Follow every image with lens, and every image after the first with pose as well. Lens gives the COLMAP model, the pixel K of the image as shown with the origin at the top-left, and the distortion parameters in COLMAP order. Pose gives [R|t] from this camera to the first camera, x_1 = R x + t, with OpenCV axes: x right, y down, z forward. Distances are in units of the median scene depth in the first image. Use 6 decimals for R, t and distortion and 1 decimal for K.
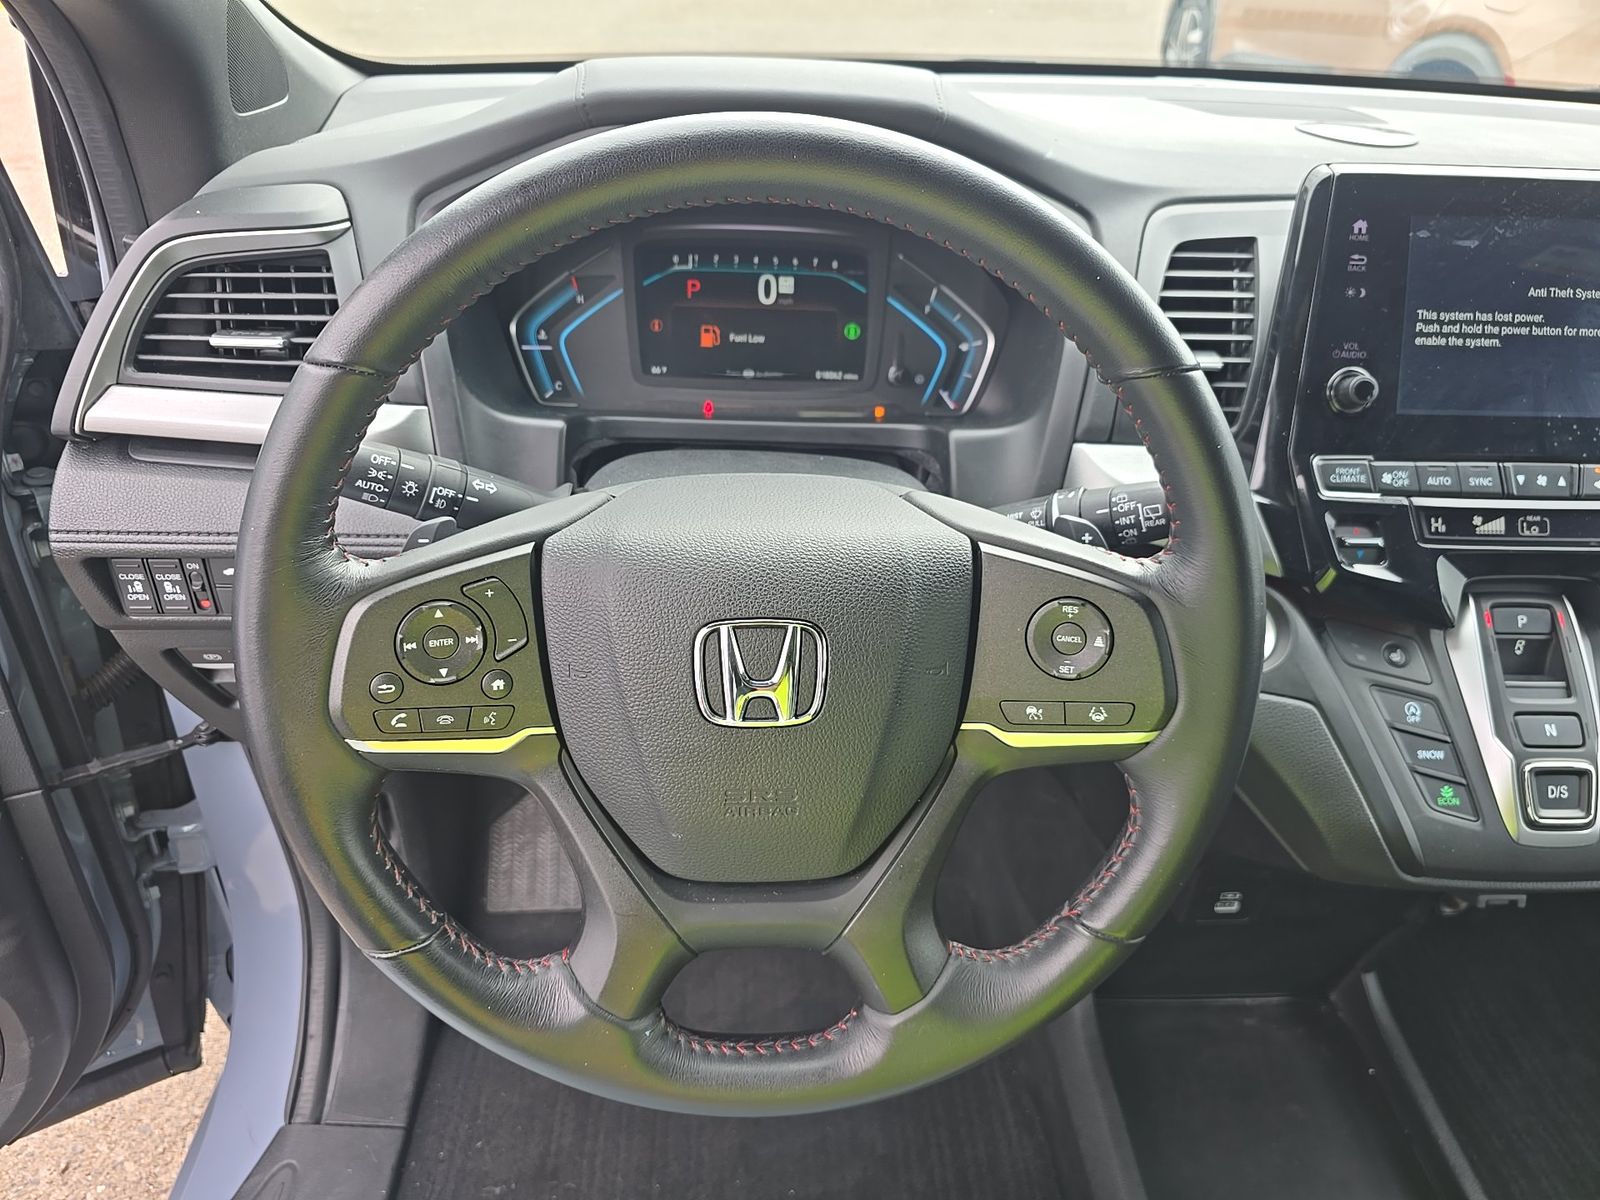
lens RADIAL K [[1072.4, 0, 800.0], [0, 1072.4, 600.0], [0, 0, 1]] dist [-0.003126, -0.008104]
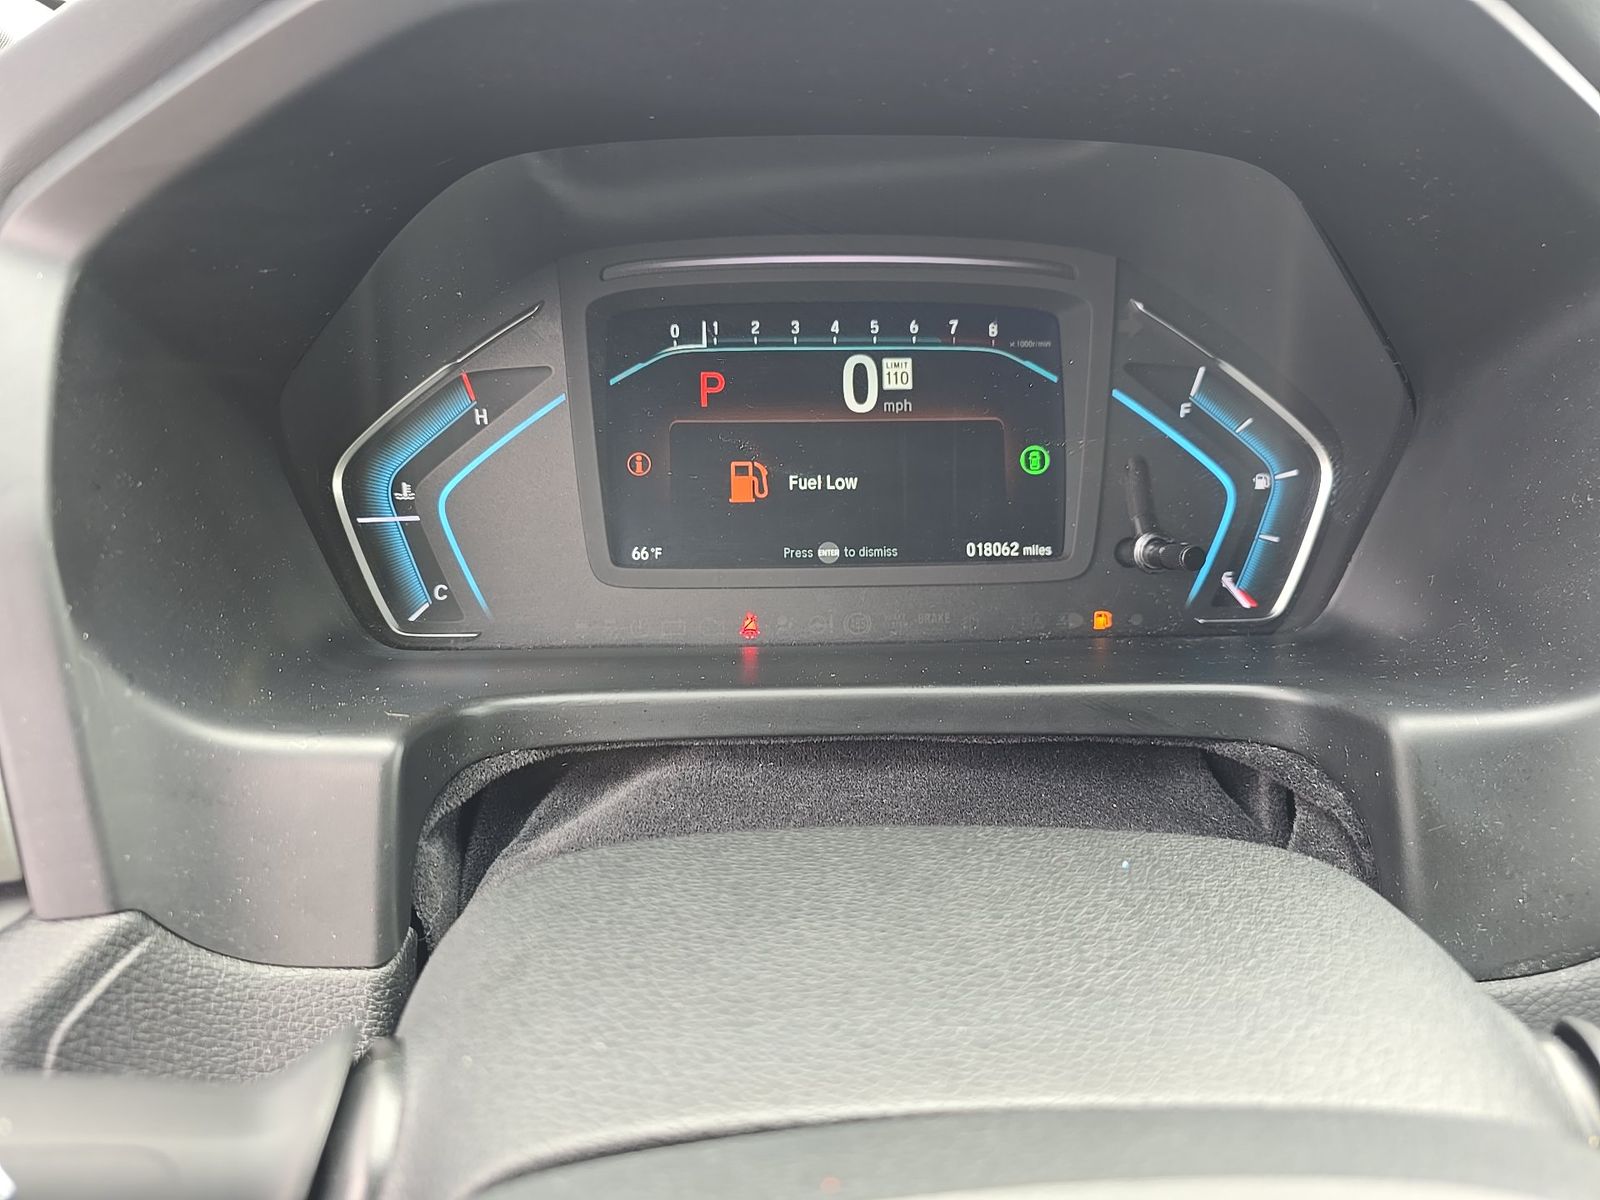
lens RADIAL K [[1076.1, 0, 800.0], [0, 1076.1, 600.0], [0, 0, 1]] dist [0.039712, -0.035458]
pose [[0.999324, -0.036665, -0.002794, -0.075925], [0.036299, 0.995780, -0.084288, -0.186149], [0.005872, 0.084130, 0.996438, 0.637974]]
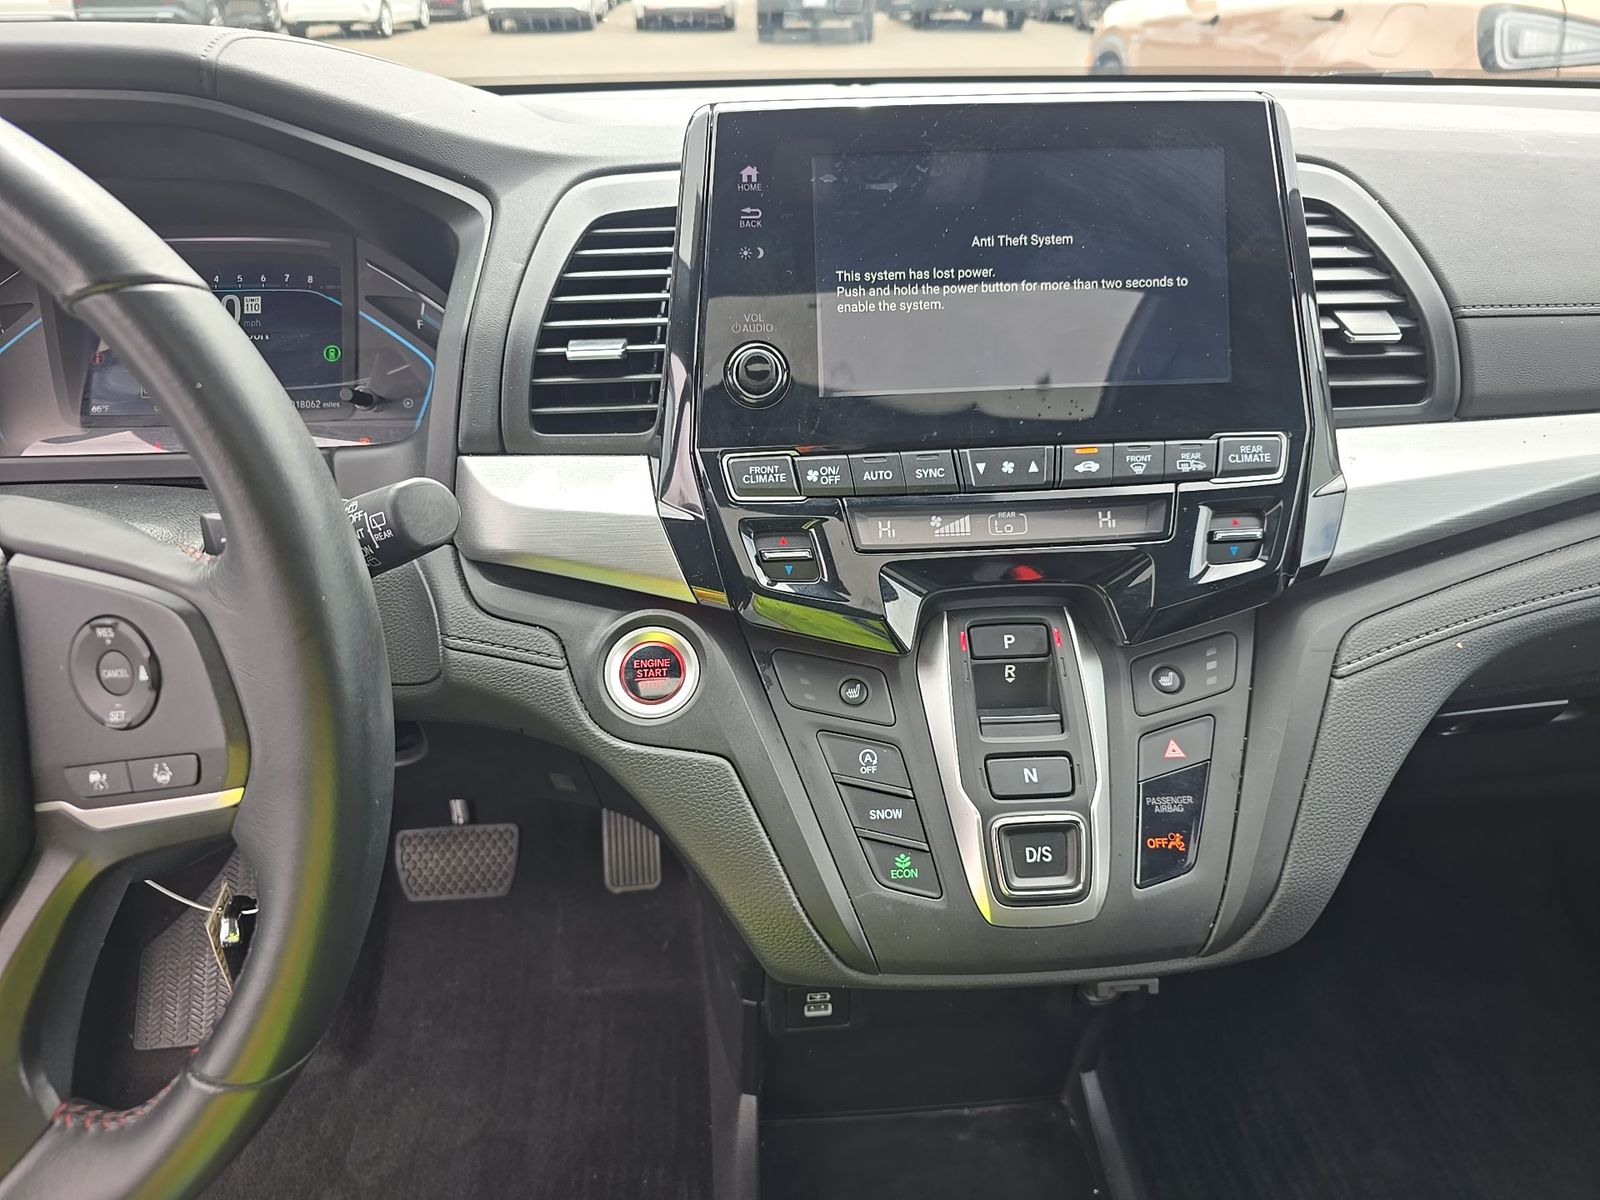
lens RADIAL K [[1062.5, 0, 800.0], [0, 1062.5, 600.0], [0, 0, 1]] dist [0.048752, -0.046077]
pose [[0.998461, -0.055136, 0.006033, 0.512638], [0.055432, 0.995728, -0.073845, 0.039307], [-0.001936, 0.074066, 0.997251, 0.191486]]
